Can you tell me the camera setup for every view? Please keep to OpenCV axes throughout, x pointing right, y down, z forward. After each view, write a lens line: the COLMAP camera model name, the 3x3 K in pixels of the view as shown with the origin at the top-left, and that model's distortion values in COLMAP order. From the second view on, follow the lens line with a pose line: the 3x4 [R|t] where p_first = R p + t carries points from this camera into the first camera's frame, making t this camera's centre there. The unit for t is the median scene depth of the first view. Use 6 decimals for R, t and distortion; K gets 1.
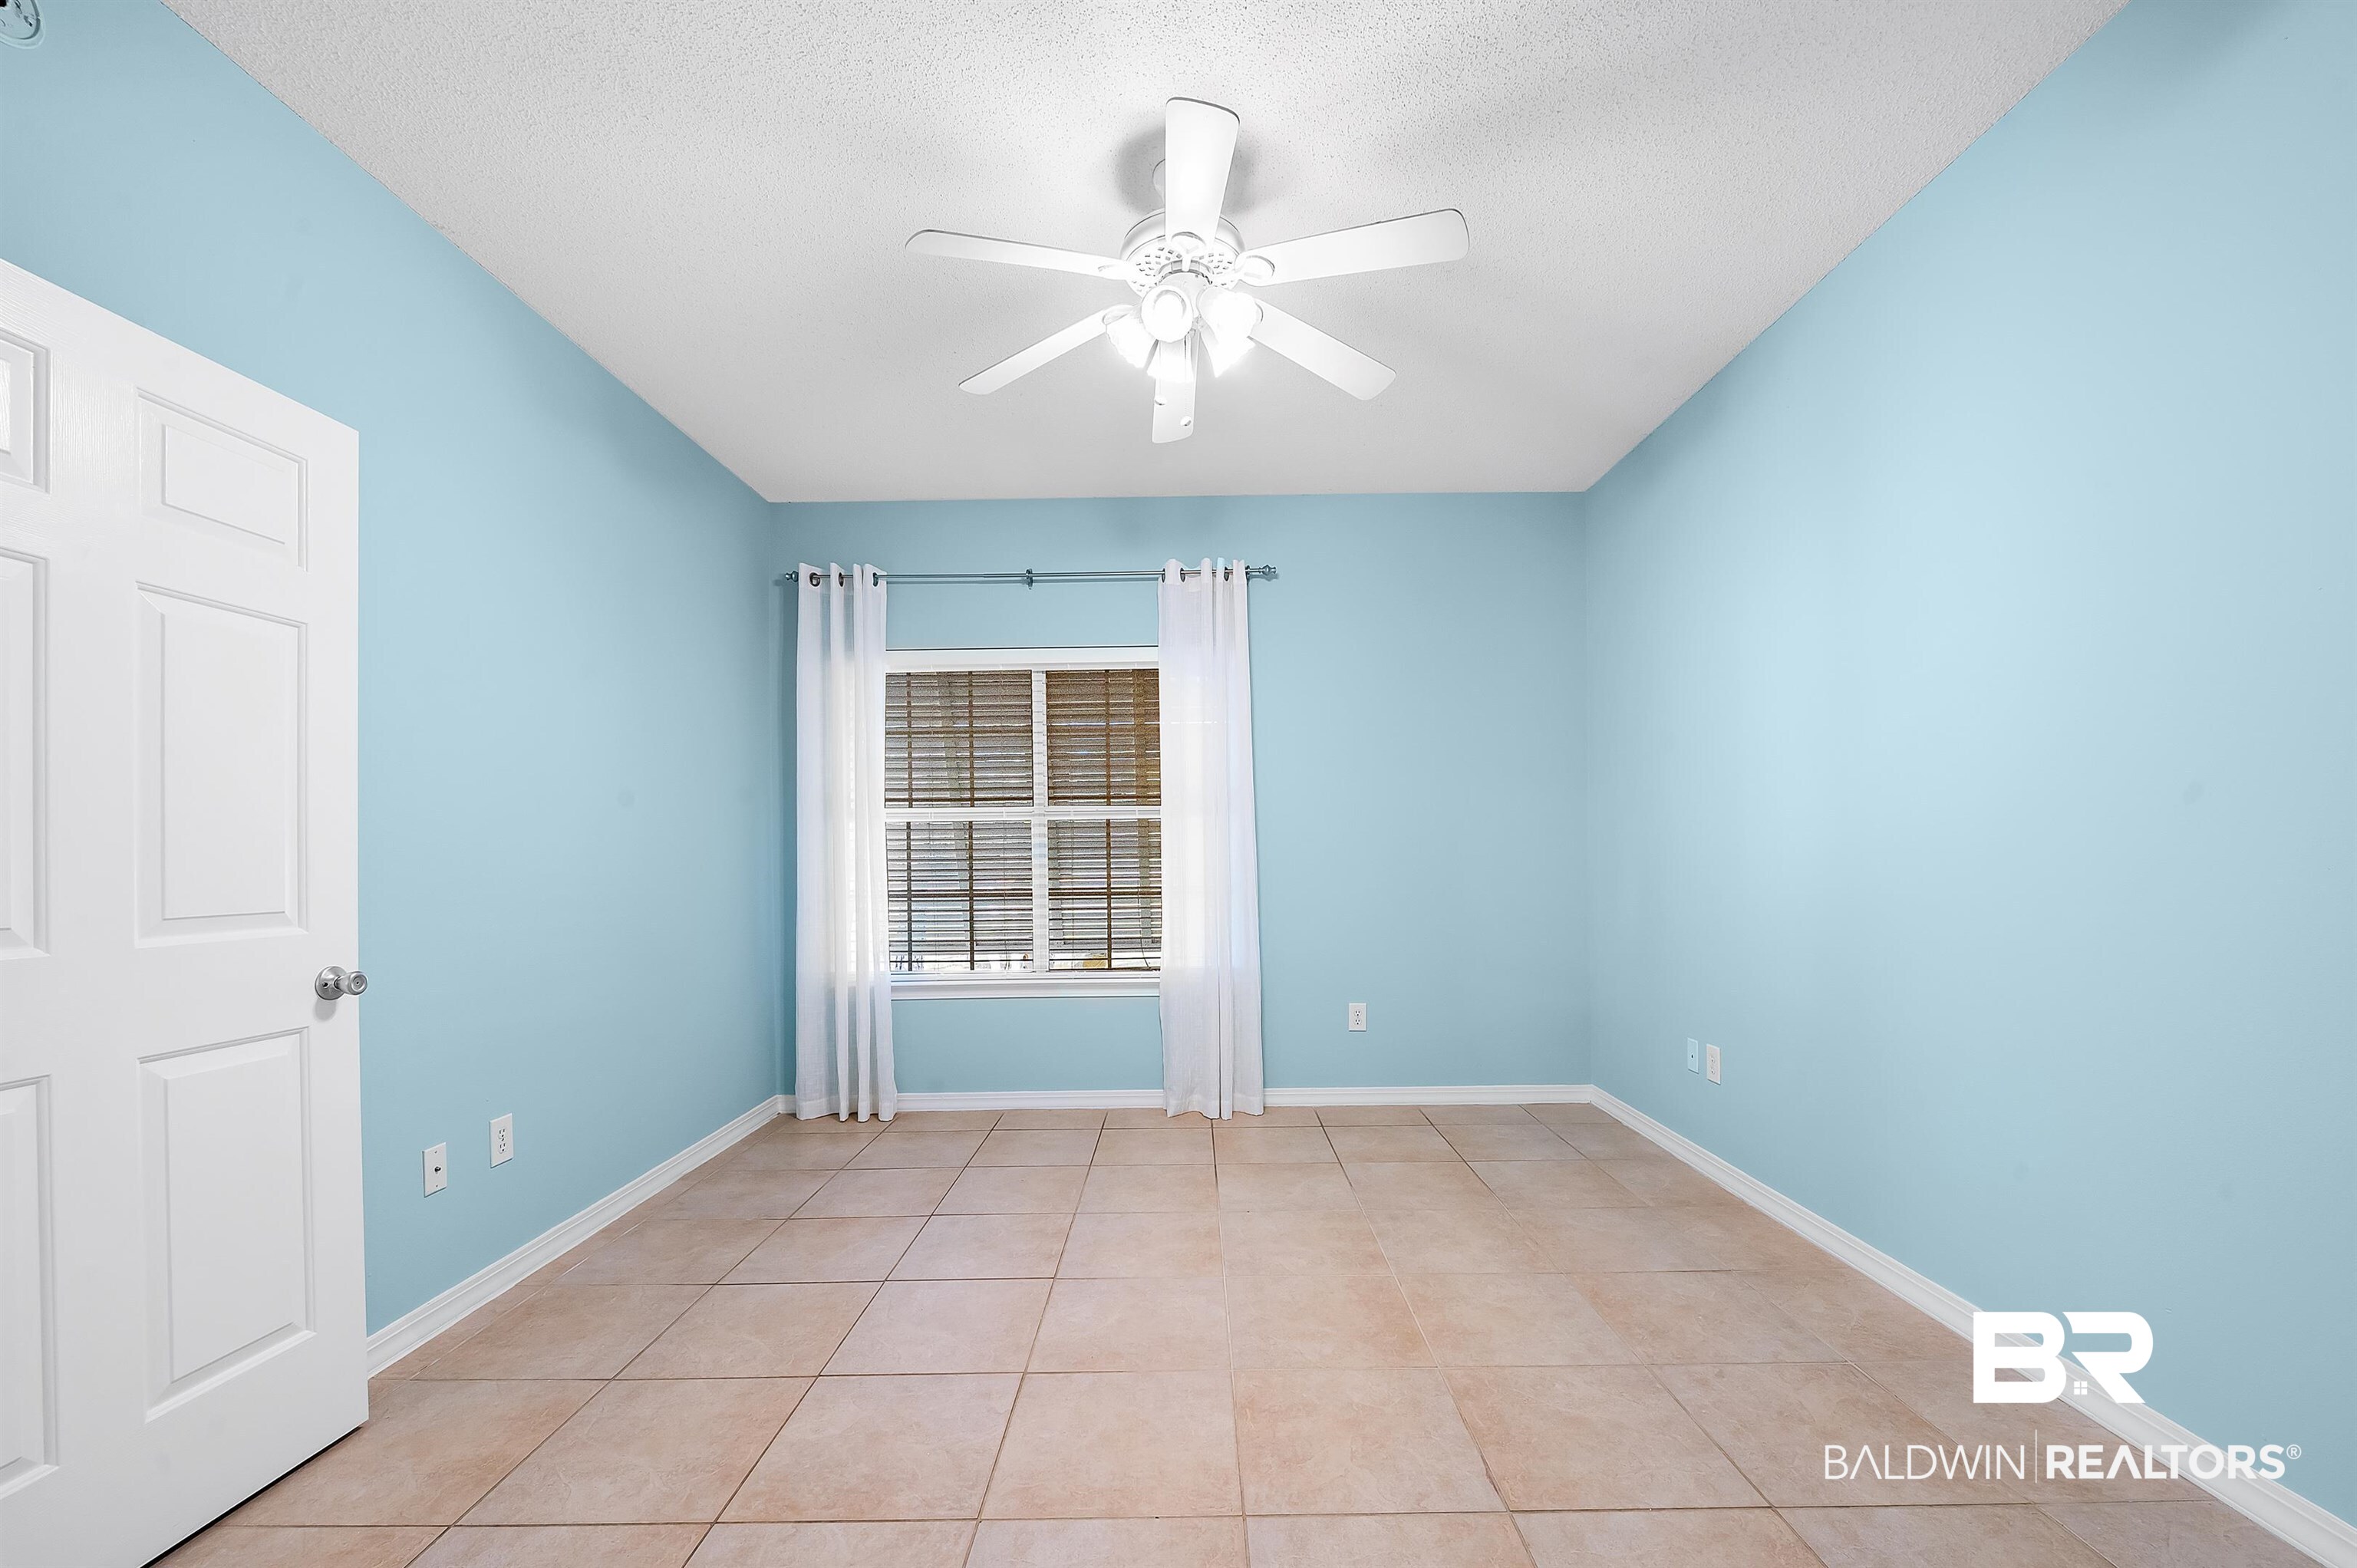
lens RADIAL K [[937.2, 0, 1188.1], [0, 937.2, 849.2], [0, 0, 1]] dist [-0.000834, -0.004820]
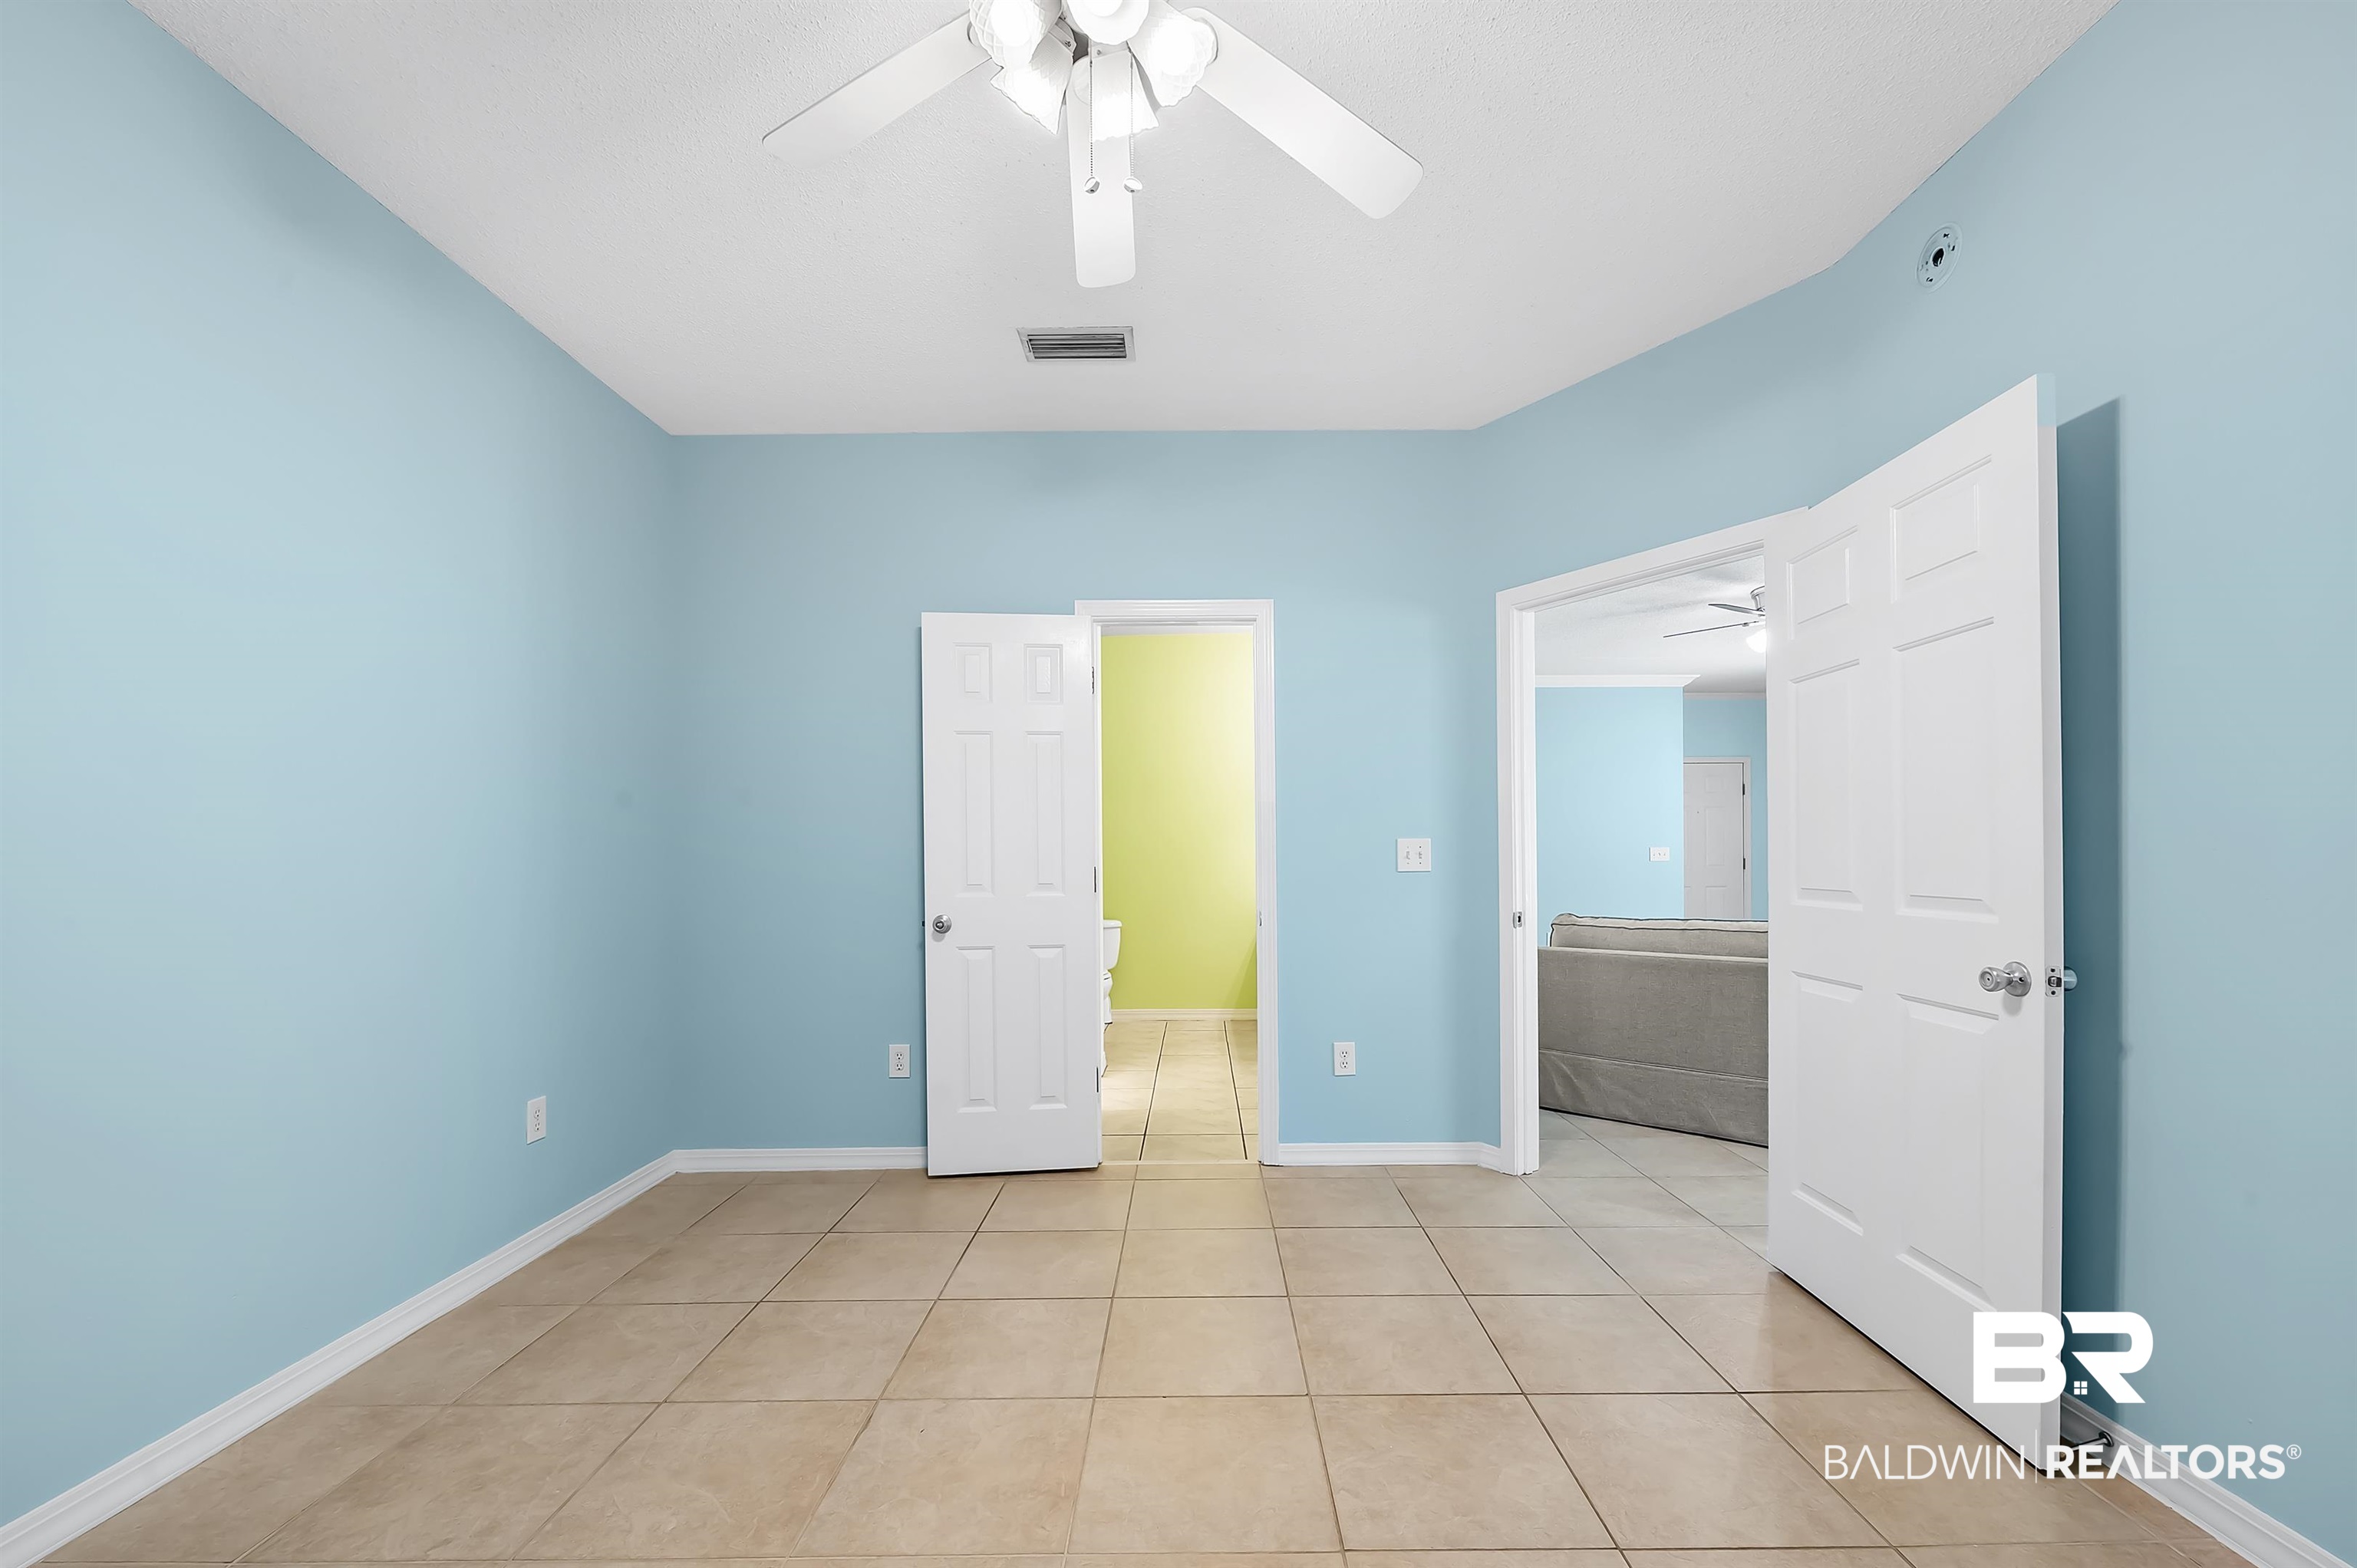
lens RADIAL K [[967.4, 0, 1209.8], [0, 967.4, 863.4], [0, 0, 1]] dist [0.000238, 0.000022]
pose [[-0.999734, 0.017766, -0.014695, -0.033148], [0.017732, 0.999840, 0.002433, 0.003012], [0.014736, 0.002172, -0.999889, 0.884154]]
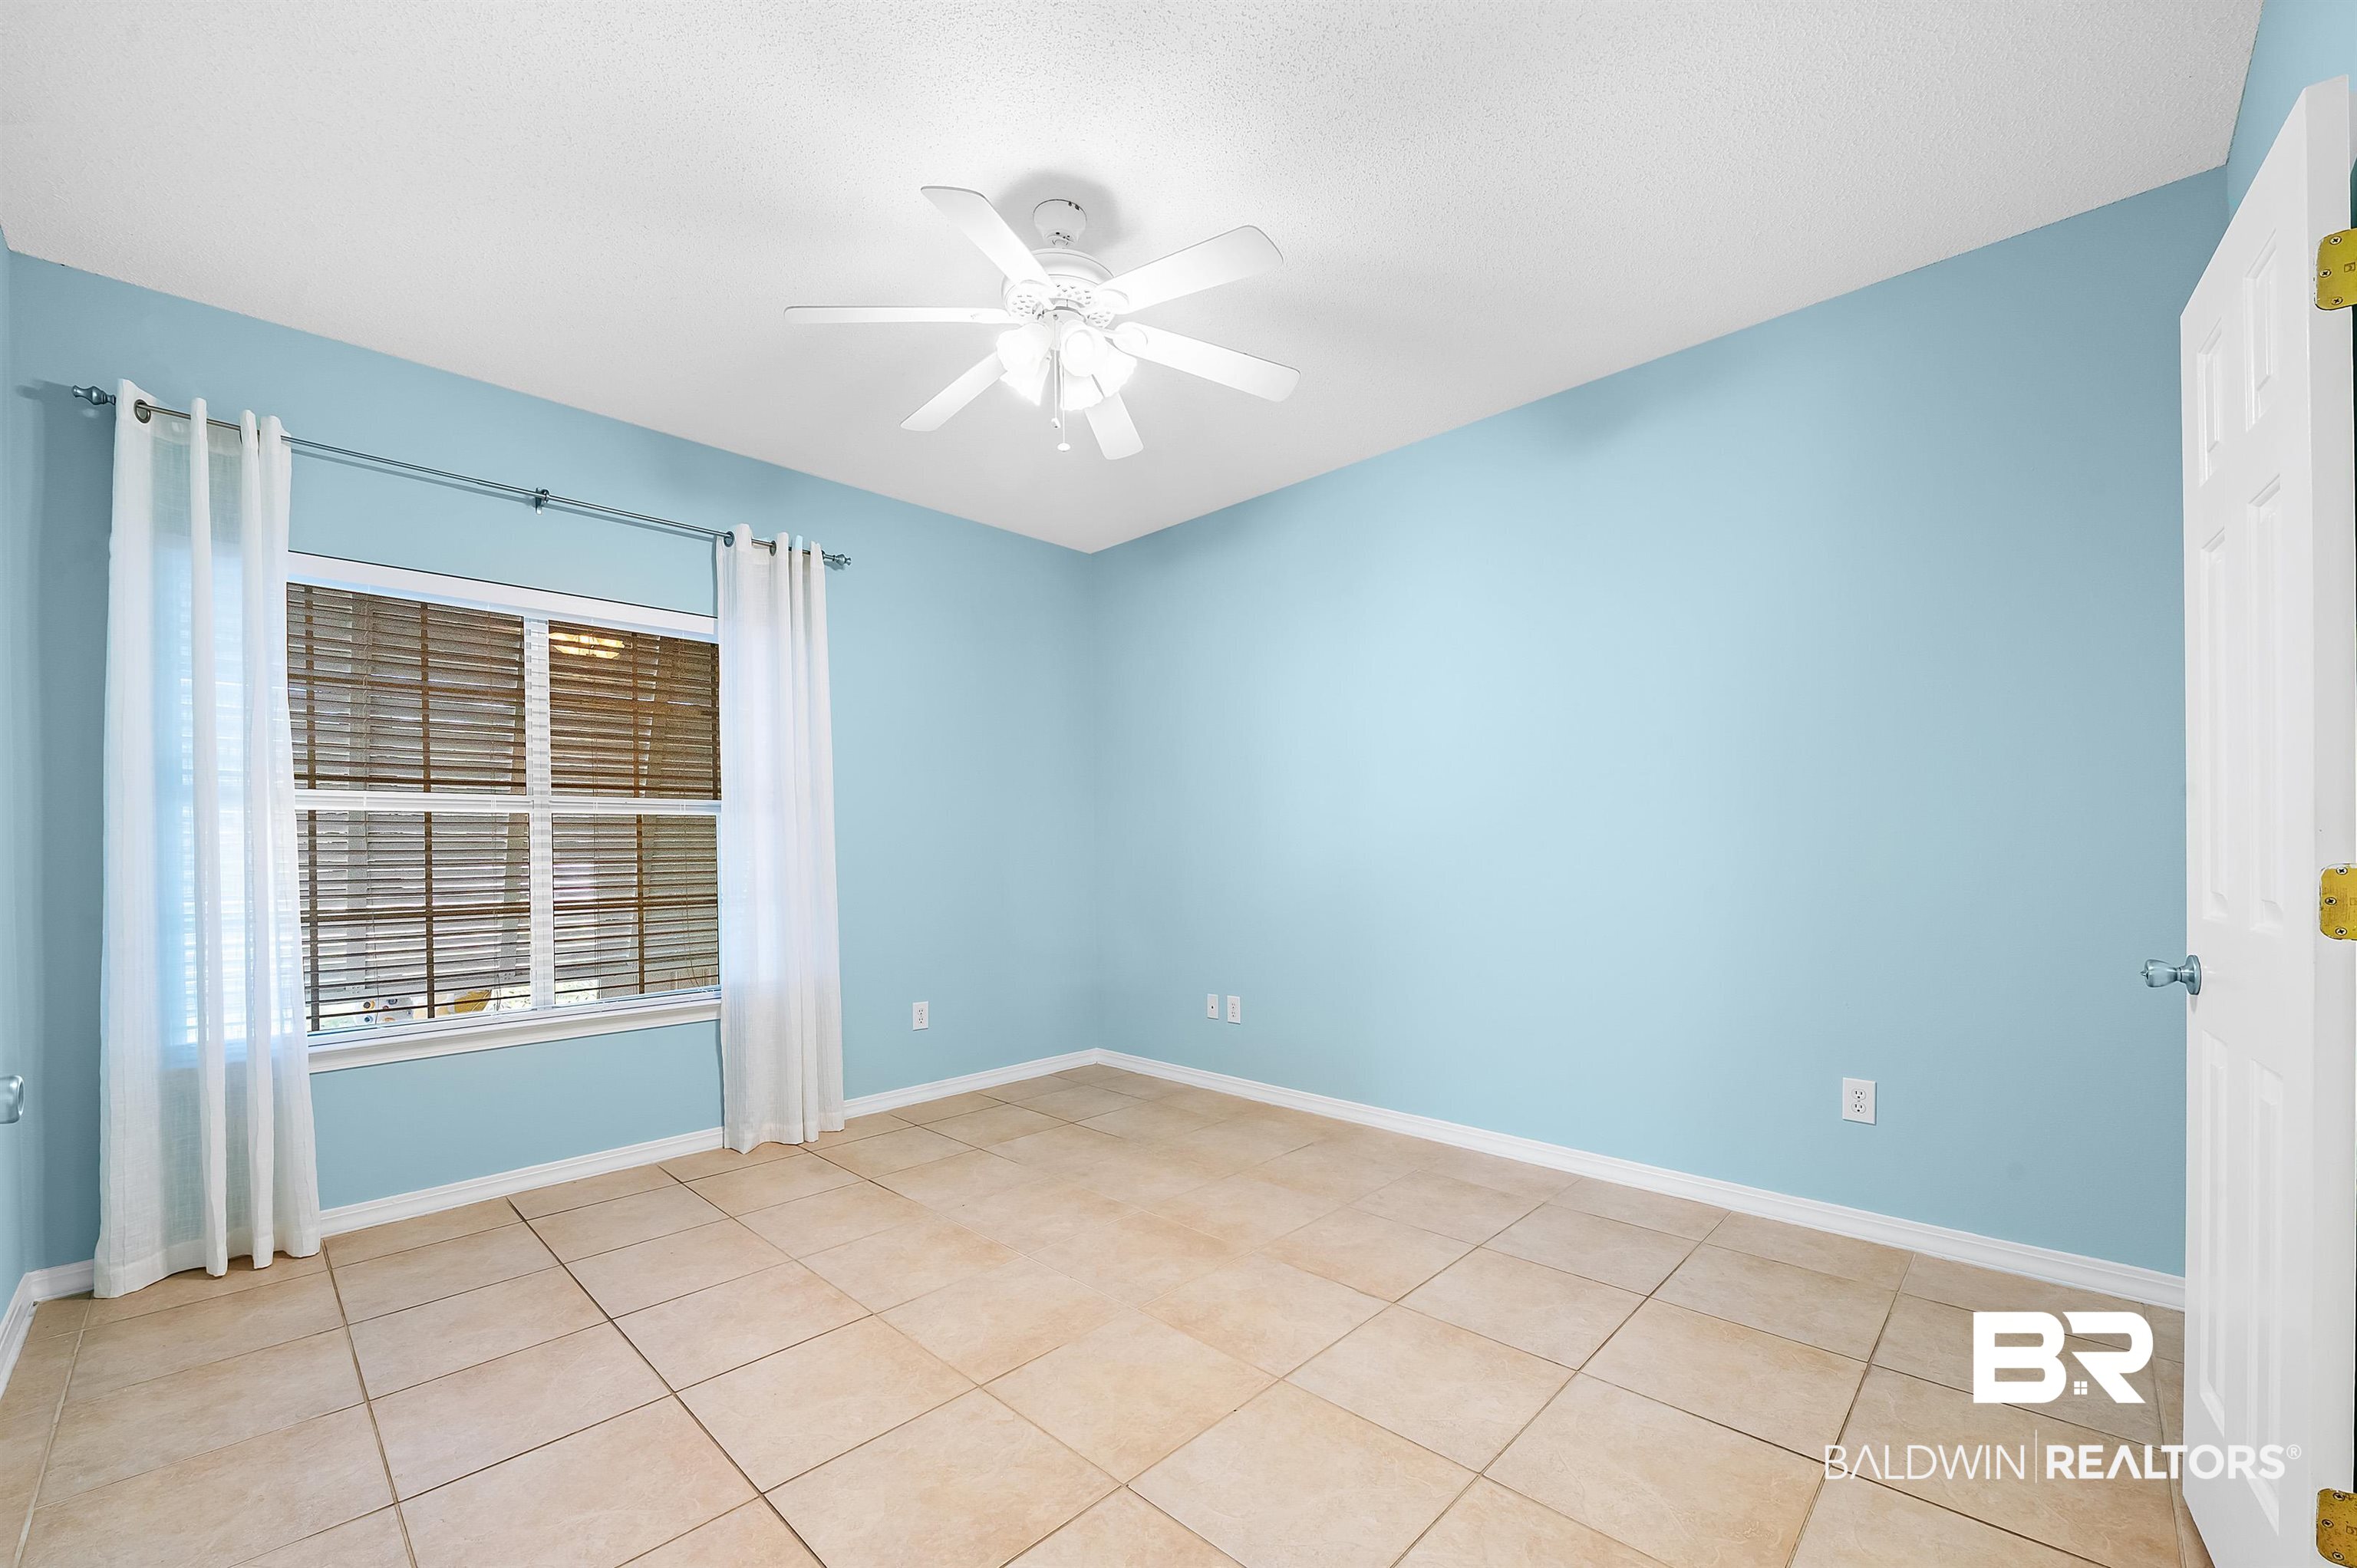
lens RADIAL K [[937.2, 0, 1188.1], [0, 937.2, 849.2], [0, 0, 1]] dist [-0.000834, -0.004820]
pose [[0.693301, 0.003540, 0.720640, -0.362778], [0.000160, 0.999987, -0.005067, 0.003005], [-0.720649, 0.003628, 0.693291, 0.083996]]
